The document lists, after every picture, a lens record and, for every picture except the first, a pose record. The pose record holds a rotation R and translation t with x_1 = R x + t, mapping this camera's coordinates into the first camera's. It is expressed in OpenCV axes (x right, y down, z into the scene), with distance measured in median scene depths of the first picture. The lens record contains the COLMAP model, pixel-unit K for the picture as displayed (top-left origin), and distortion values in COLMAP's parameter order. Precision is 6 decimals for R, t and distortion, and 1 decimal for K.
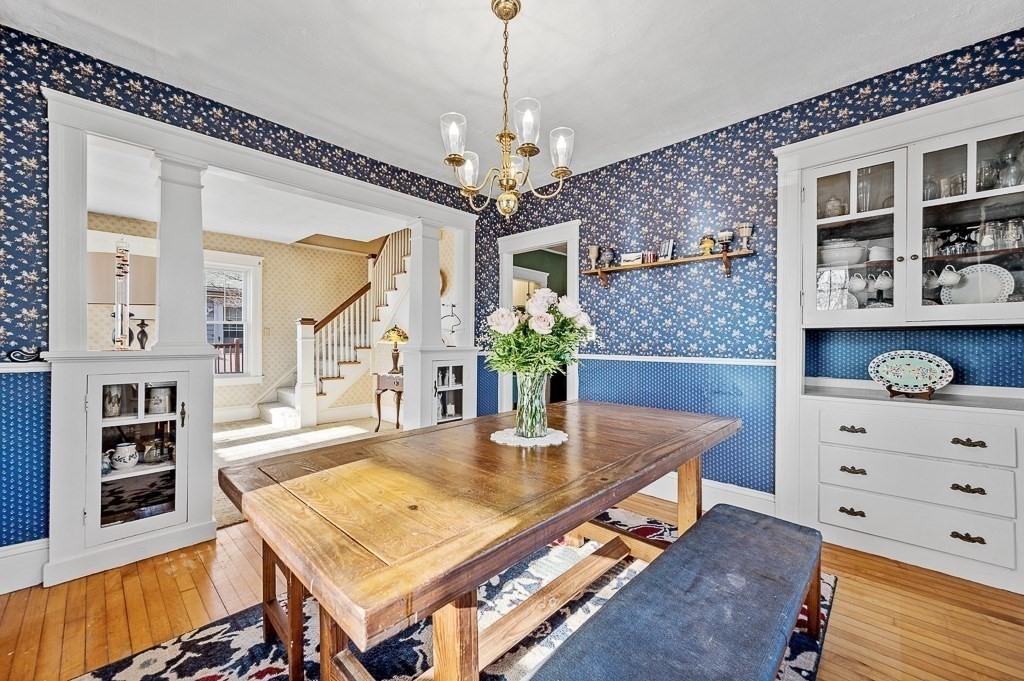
lens RADIAL K [[406.0, 0, 520.3], [0, 406.0, 330.0], [0, 0, 1]] dist [0.000453, -0.000891]
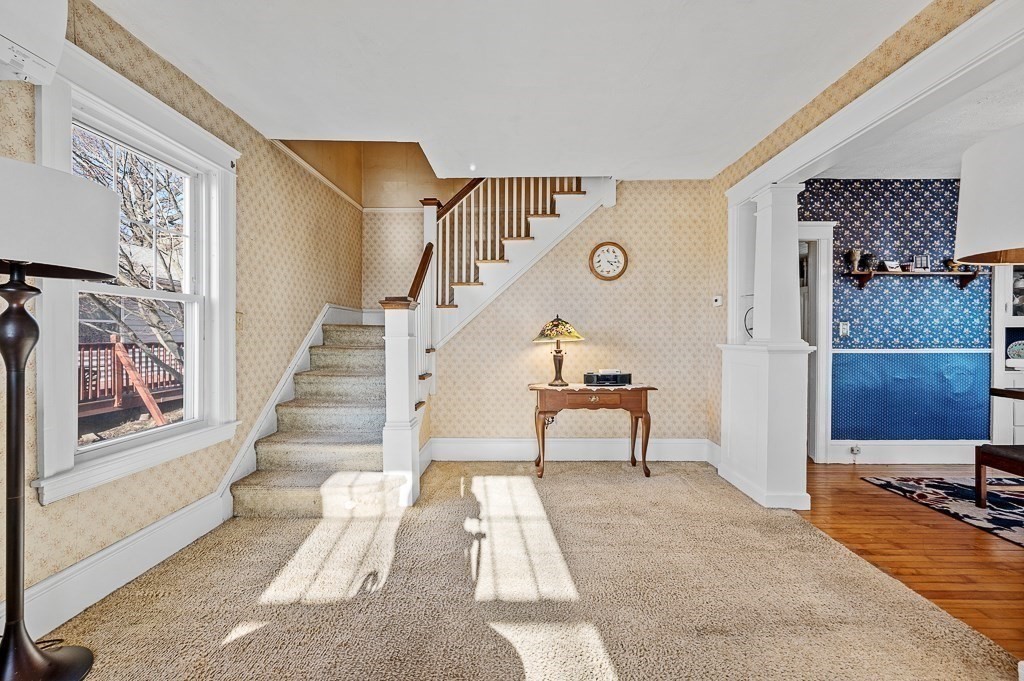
lens RADIAL K [[406.0, 0, 505.0], [0, 406.0, 325.0], [0, 0, 1]] dist [0.000453, -0.000891]
pose [[0.740385, 0.011860, 0.672078, -0.780982], [-0.013019, 0.999910, -0.003302, 0.007511], [-0.672057, -0.006305, 0.740473, 0.516546]]
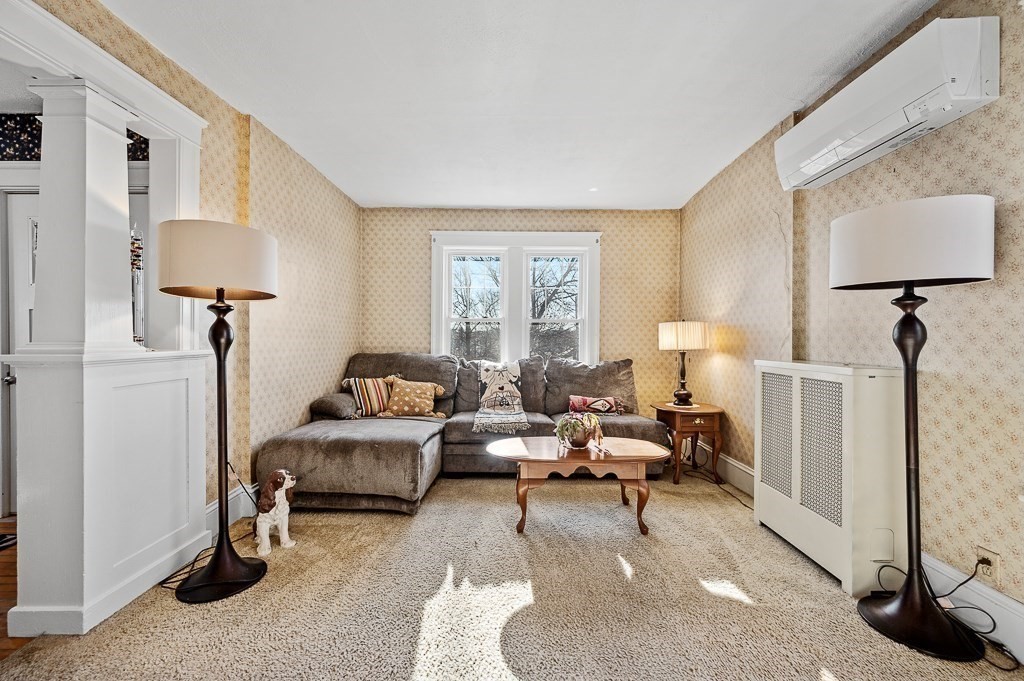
lens RADIAL K [[406.0, 0, 519.2], [0, 406.0, 343.9], [0, 0, 1]] dist [0.000453, -0.000891]
pose [[-0.730132, 0.001713, -0.683304, -0.409983], [0.007255, 0.999960, -0.005246, 0.021271], [0.683268, -0.008787, -0.730115, 0.917031]]
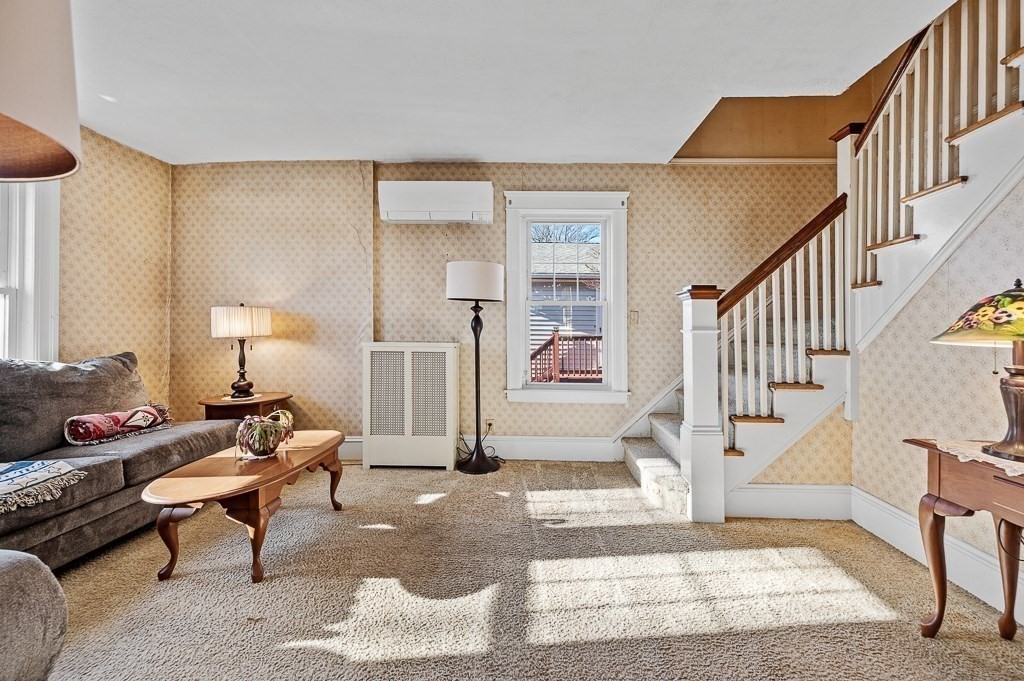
lens RADIAL K [[406.0, 0, 542.4], [0, 406.0, 325.6], [0, 0, 1]] dist [0.000453, -0.000891]
pose [[0.680737, -0.001485, -0.732527, -0.308418], [0.008181, 0.999951, 0.005575, 0.013132], [0.732482, -0.009788, 0.680716, 0.546017]]
